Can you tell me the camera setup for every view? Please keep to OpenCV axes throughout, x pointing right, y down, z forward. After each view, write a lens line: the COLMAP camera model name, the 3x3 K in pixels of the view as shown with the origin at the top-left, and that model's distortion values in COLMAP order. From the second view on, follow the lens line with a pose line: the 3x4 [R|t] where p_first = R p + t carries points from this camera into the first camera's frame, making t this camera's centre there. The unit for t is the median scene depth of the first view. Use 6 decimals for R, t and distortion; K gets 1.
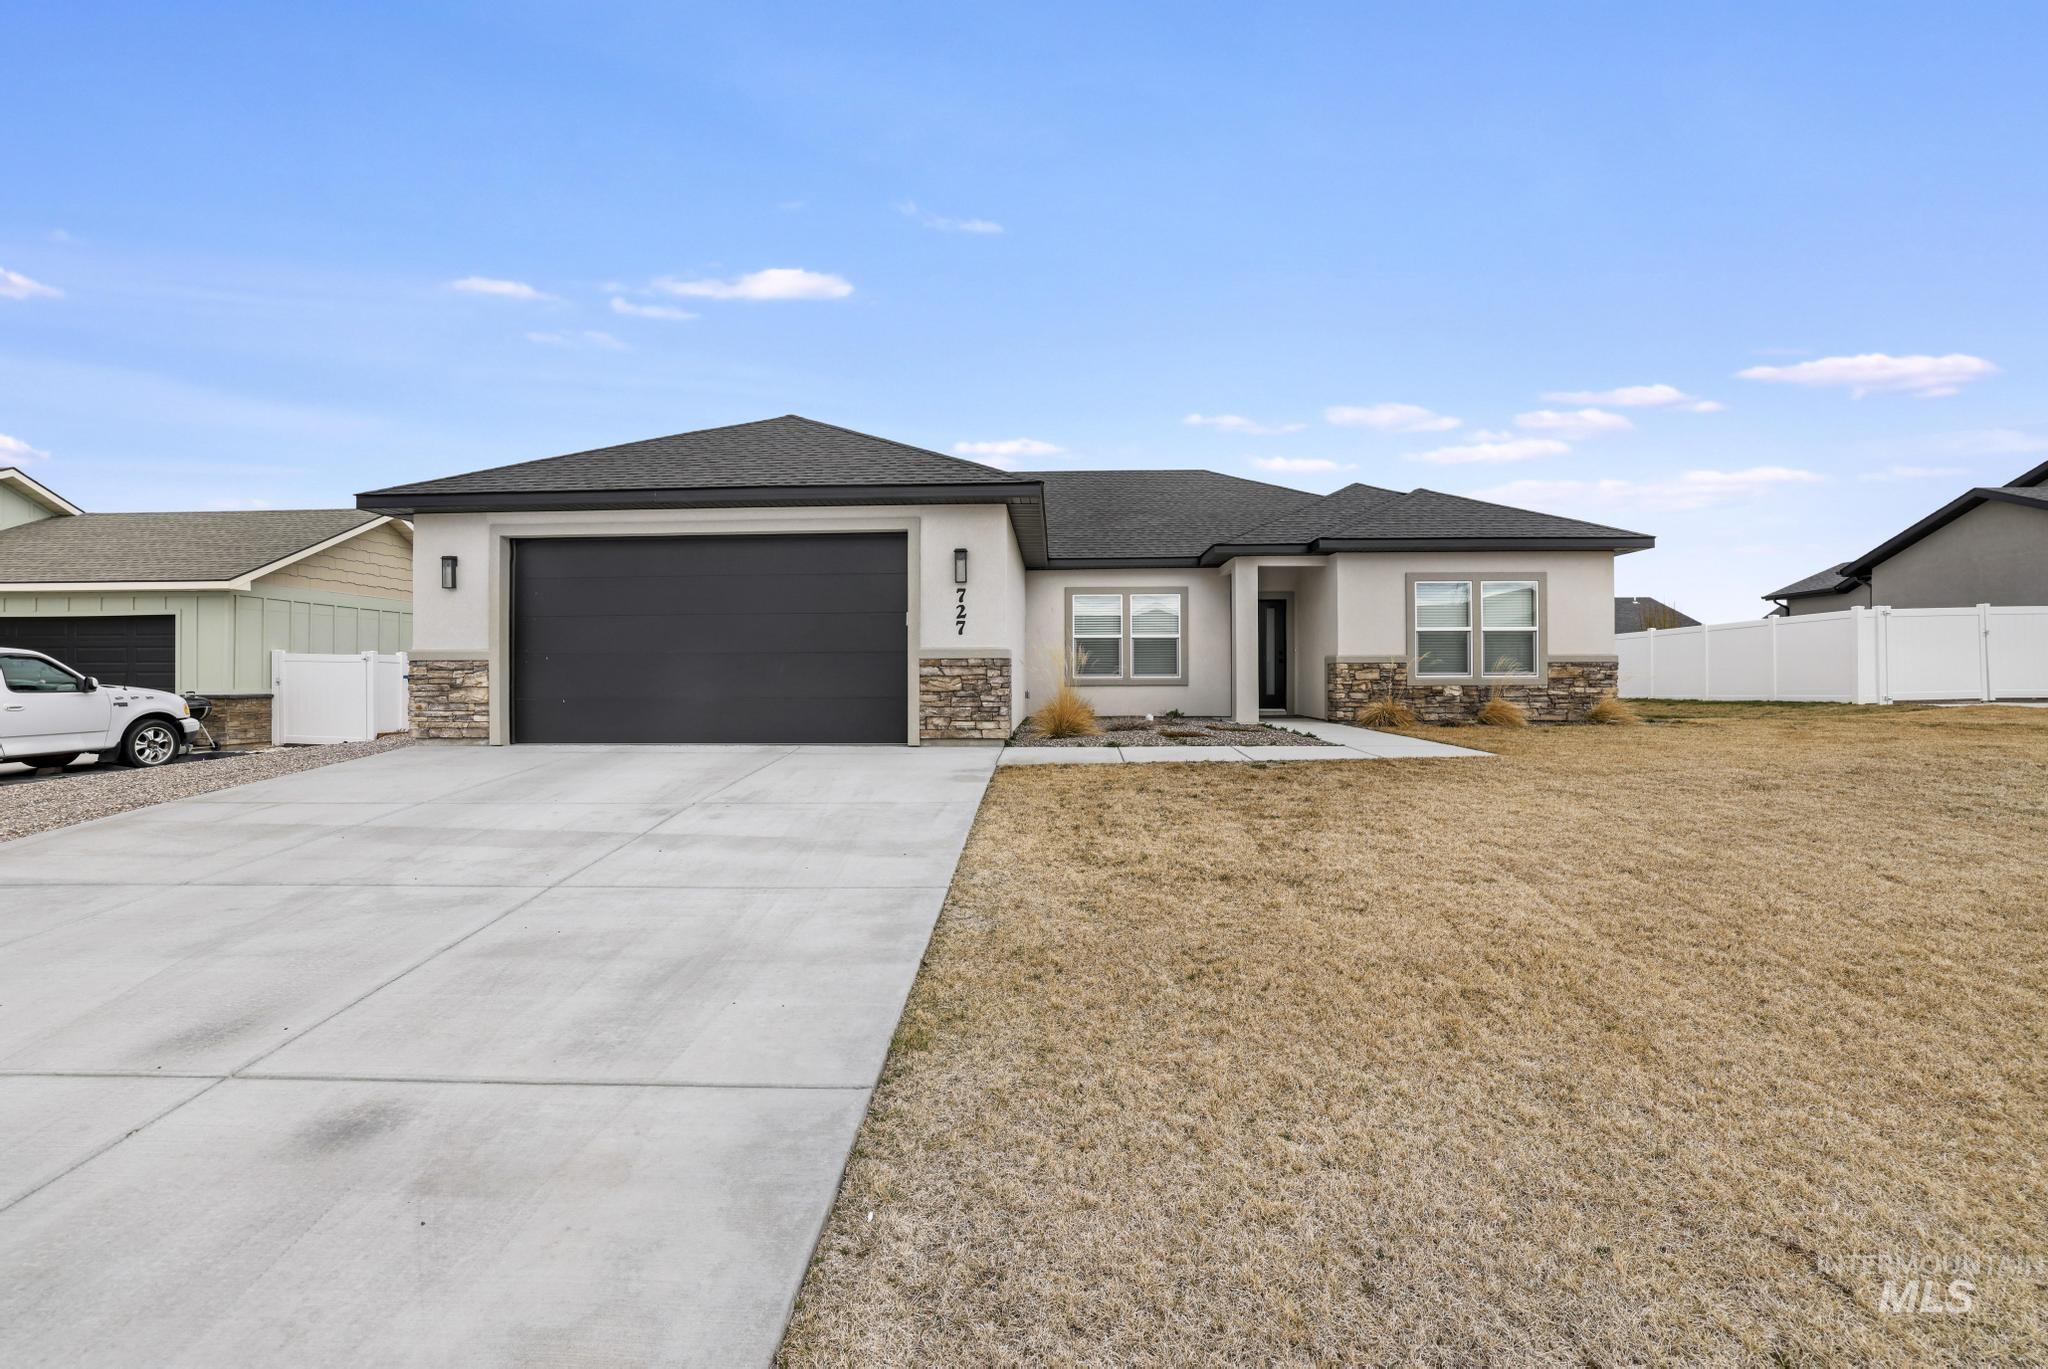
lens RADIAL K [[904.9, 0, 1037.9], [0, 904.9, 679.9], [0, 0, 1]] dist [-0.020995, -0.000116]
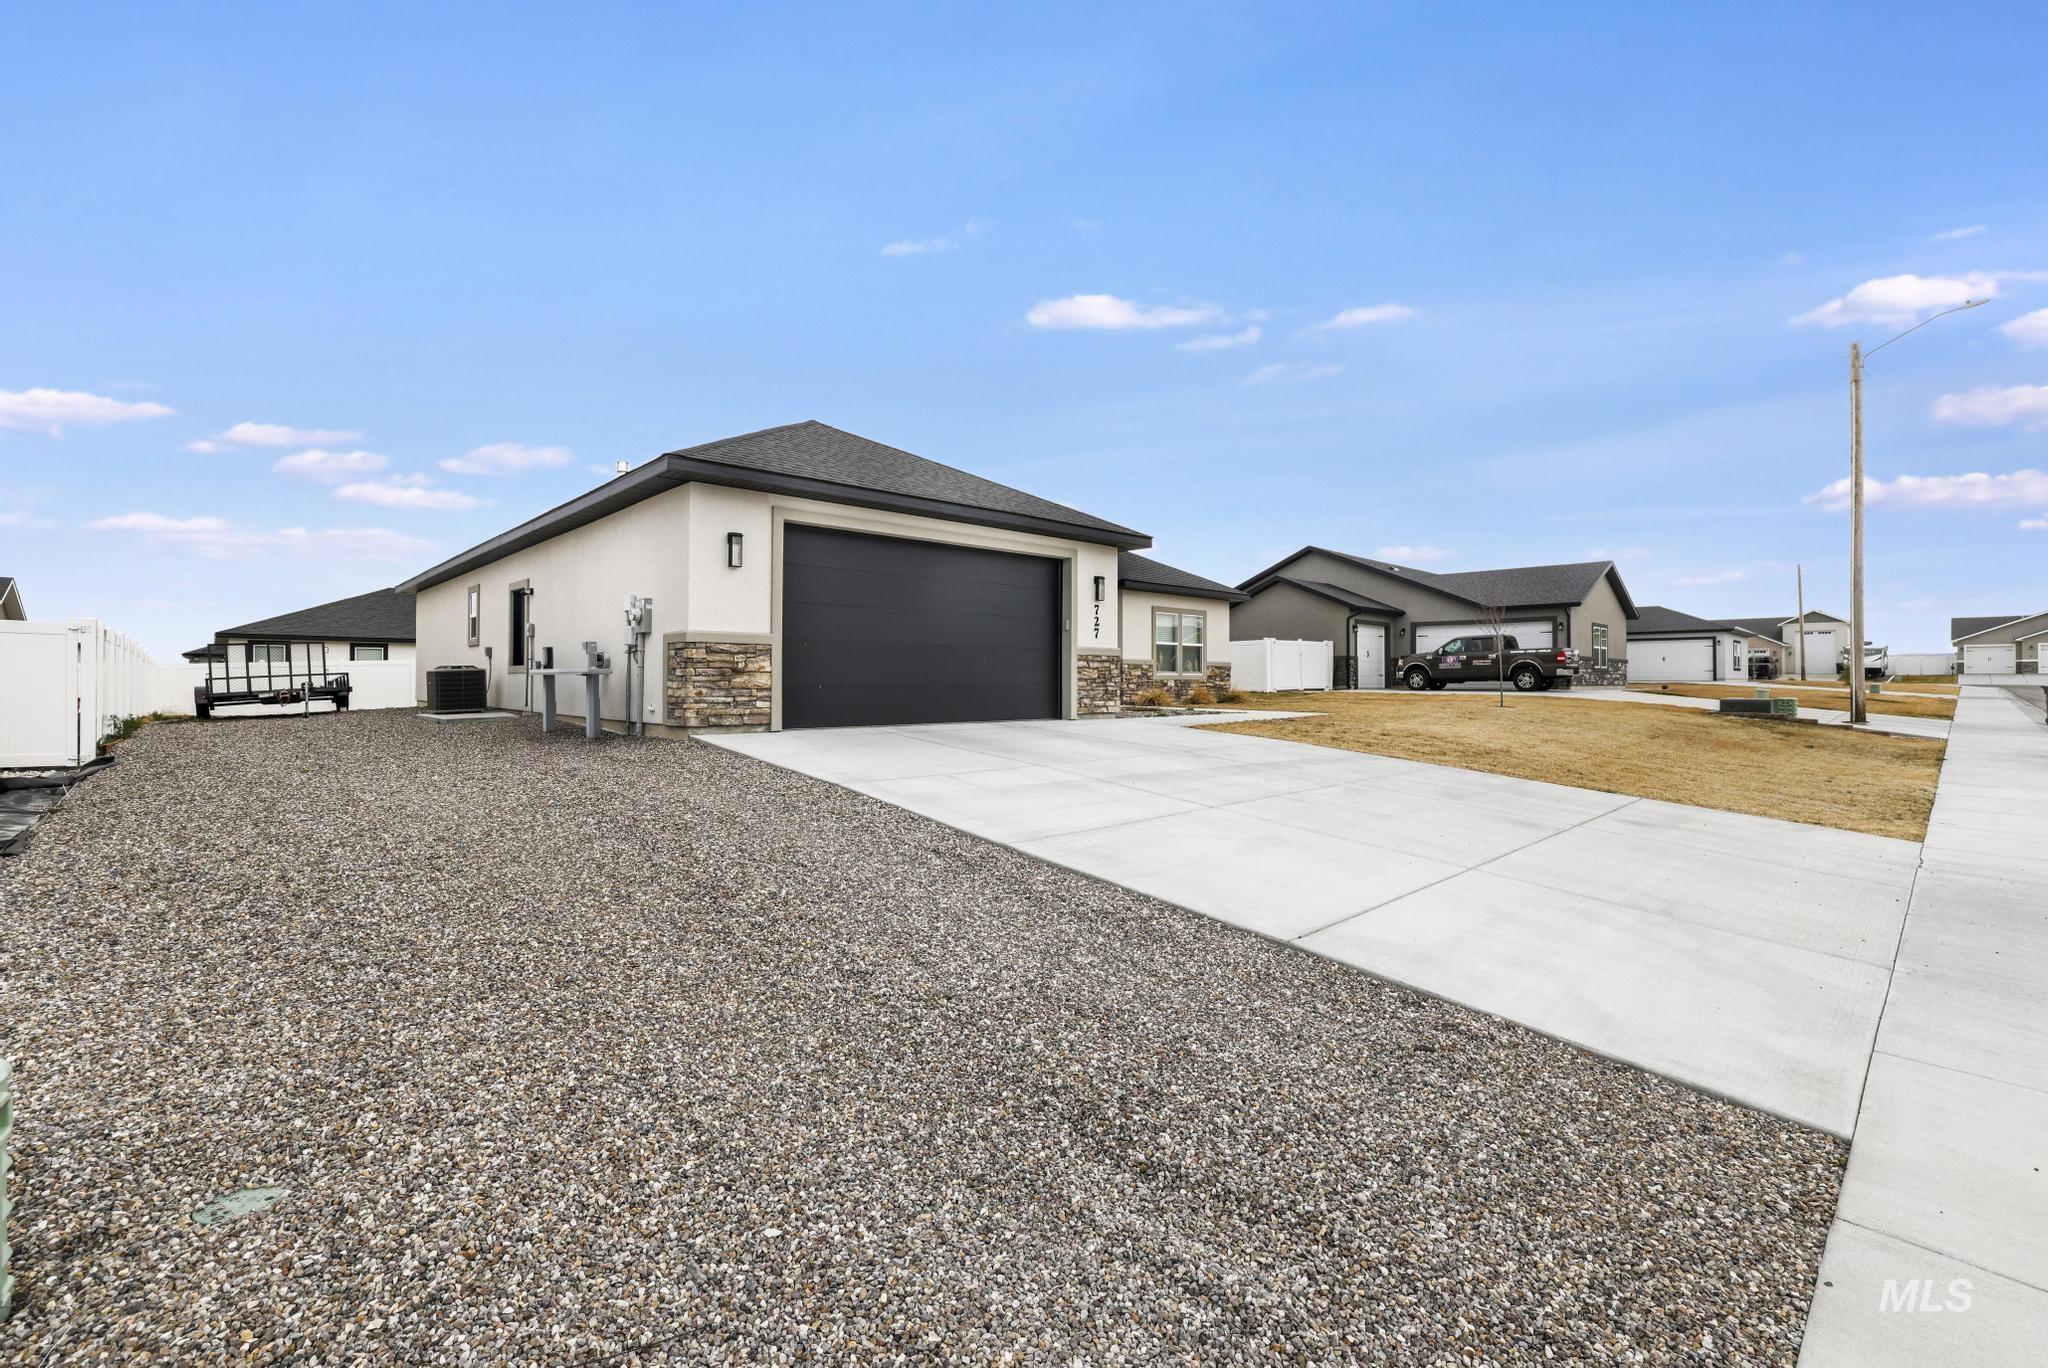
lens RADIAL K [[873.8, 0, 1028.3], [0, 873.8, 673.2], [0, 0, 1]] dist [-0.022147, 0.000426]
pose [[0.707340, 0.010883, 0.706790, -0.795427], [-0.002238, 0.999911, -0.013157, 0.015585], [-0.706870, 0.007725, 0.707301, 0.098273]]
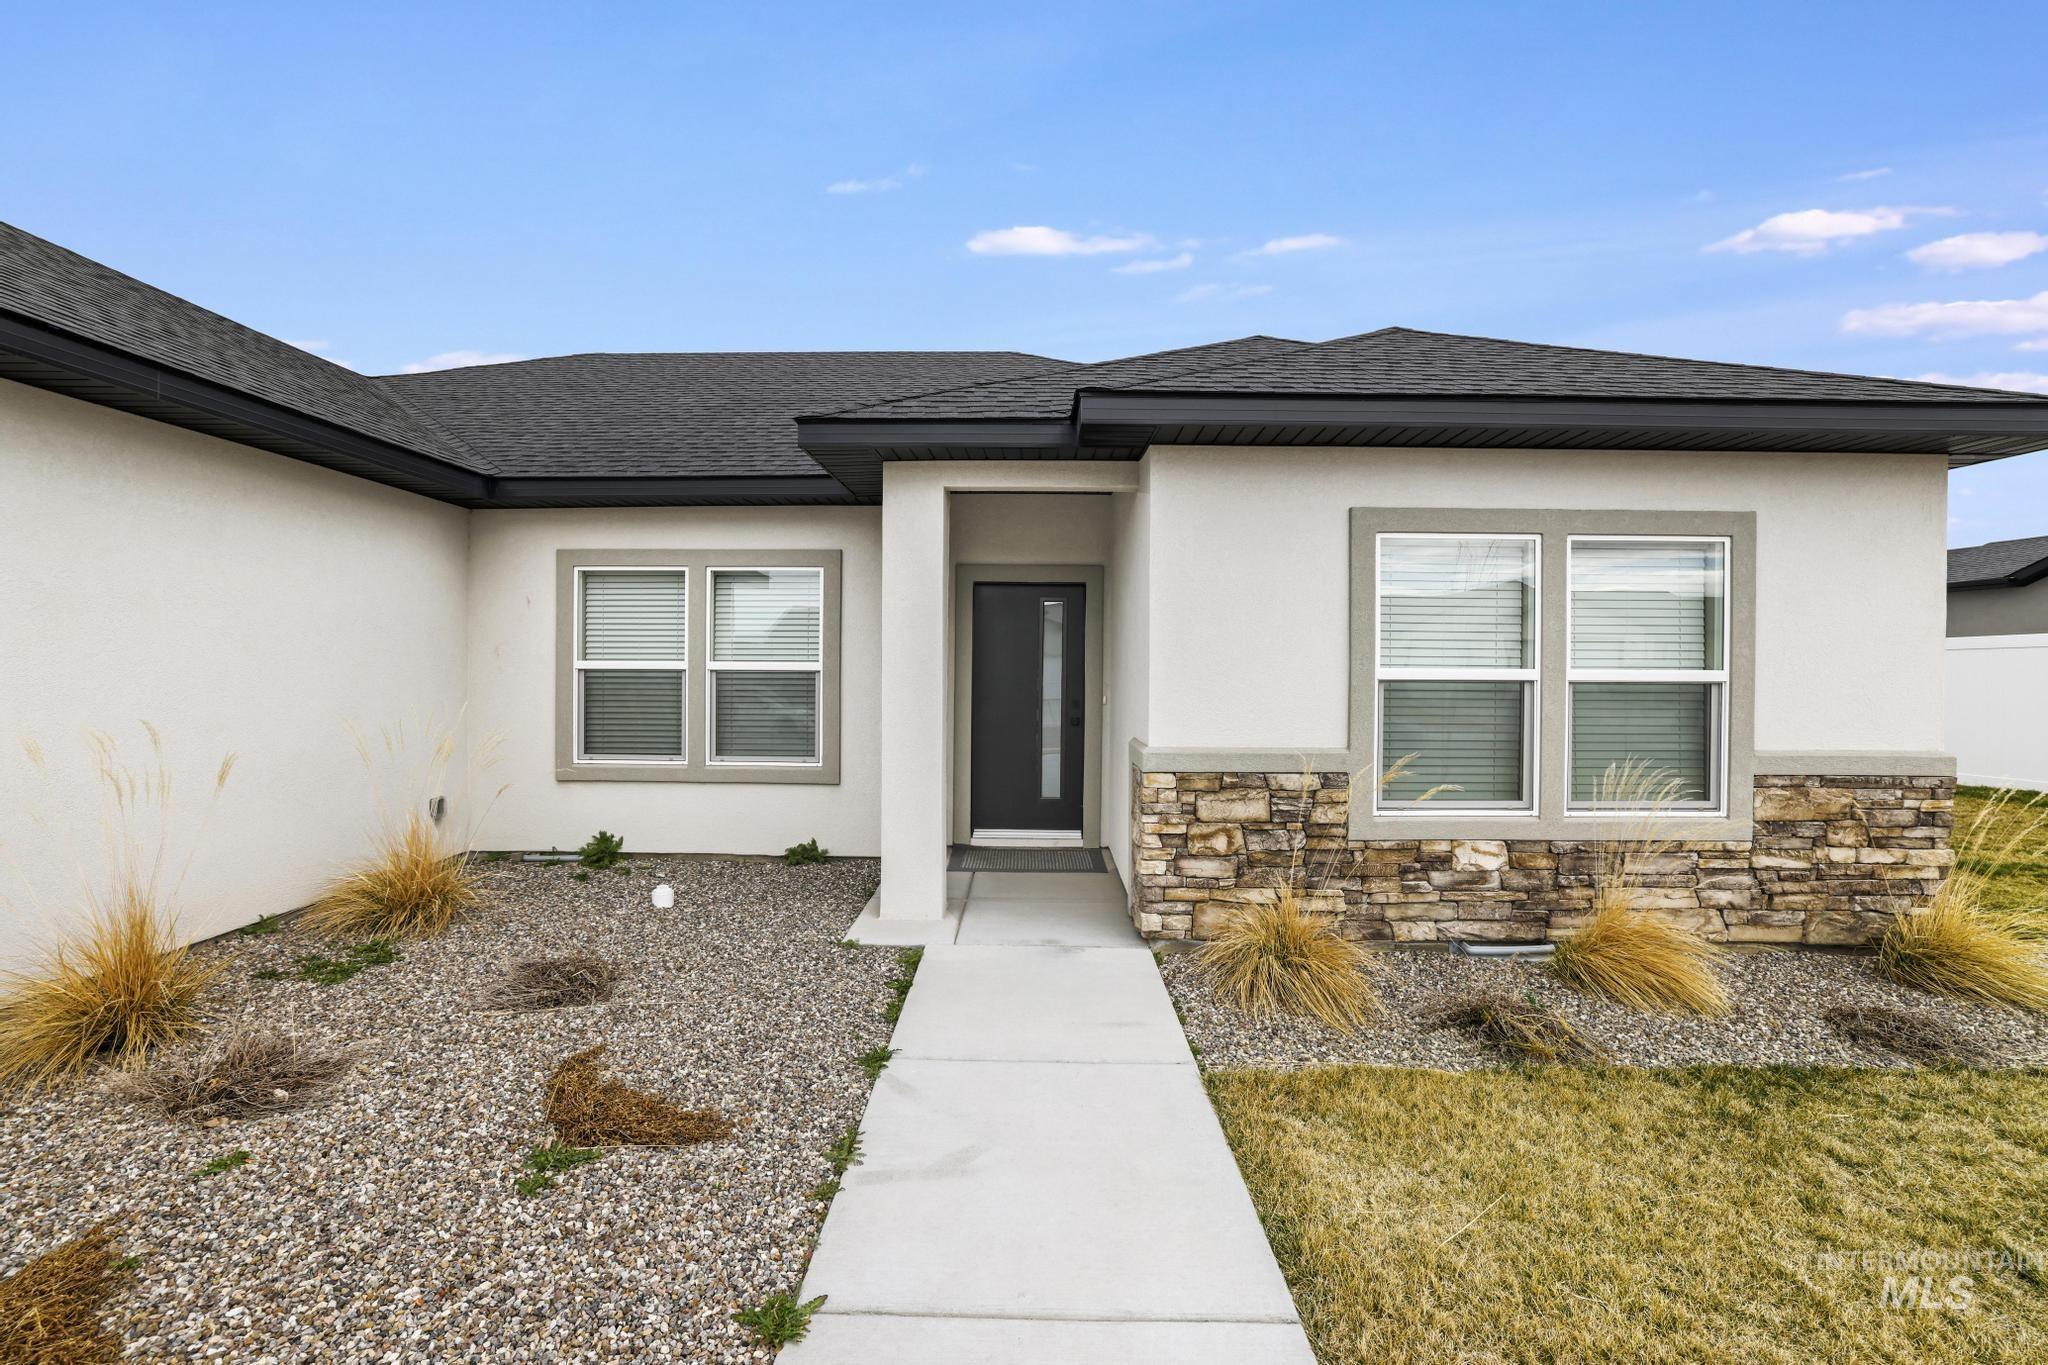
lens RADIAL K [[873.8, 0, 1013.8], [0, 873.8, 687.4], [0, 0, 1]] dist [-0.022147, 0.000426]
pose [[0.999674, 0.008530, 0.024051, 0.276107], [-0.009123, 0.999654, 0.024667, -0.058224], [-0.023833, -0.024878, 0.999406, 0.679141]]
